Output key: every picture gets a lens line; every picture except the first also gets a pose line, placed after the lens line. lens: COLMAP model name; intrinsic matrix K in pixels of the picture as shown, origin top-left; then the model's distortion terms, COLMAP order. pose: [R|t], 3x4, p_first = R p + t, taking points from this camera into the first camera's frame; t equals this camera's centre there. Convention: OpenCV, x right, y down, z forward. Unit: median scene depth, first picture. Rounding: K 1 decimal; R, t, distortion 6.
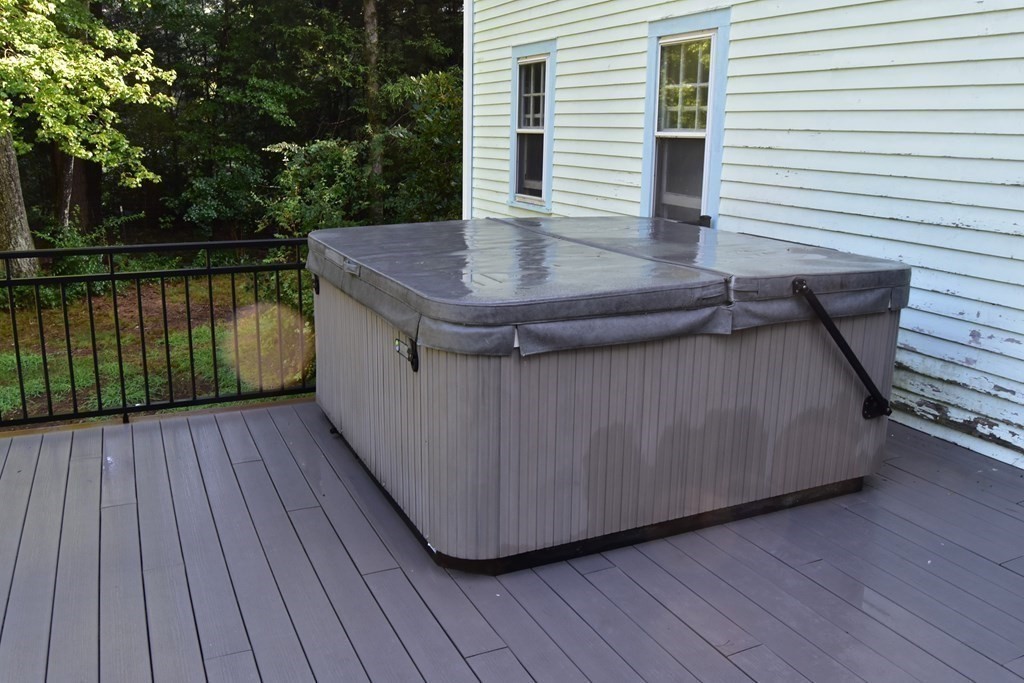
lens RADIAL K [[843.2, 0, 511.6], [0, 843.2, 342.2], [0, 0, 1]] dist [-0.078989, 0.007479]
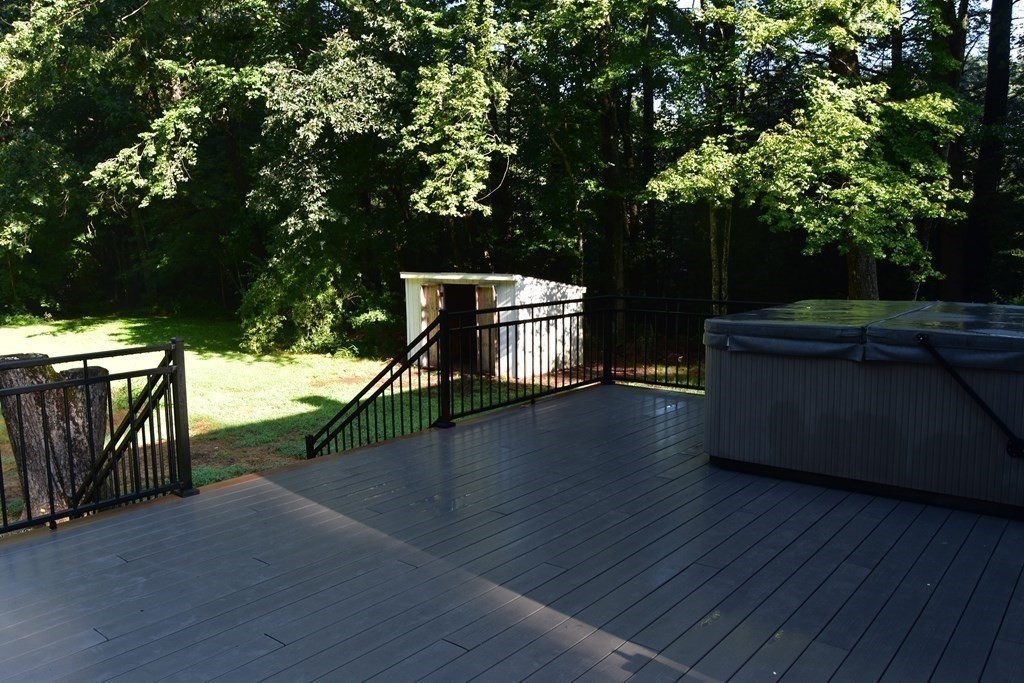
lens RADIAL K [[804.3, 0, 510.9], [0, 804.3, 344.1], [0, 0, 1]] dist [-0.094786, 0.038144]
pose [[0.423875, 0.096927, -0.900519, 1.320314], [-0.202270, 0.979277, 0.010196, 0.076621], [0.882846, 0.177826, 0.434697, -0.246306]]
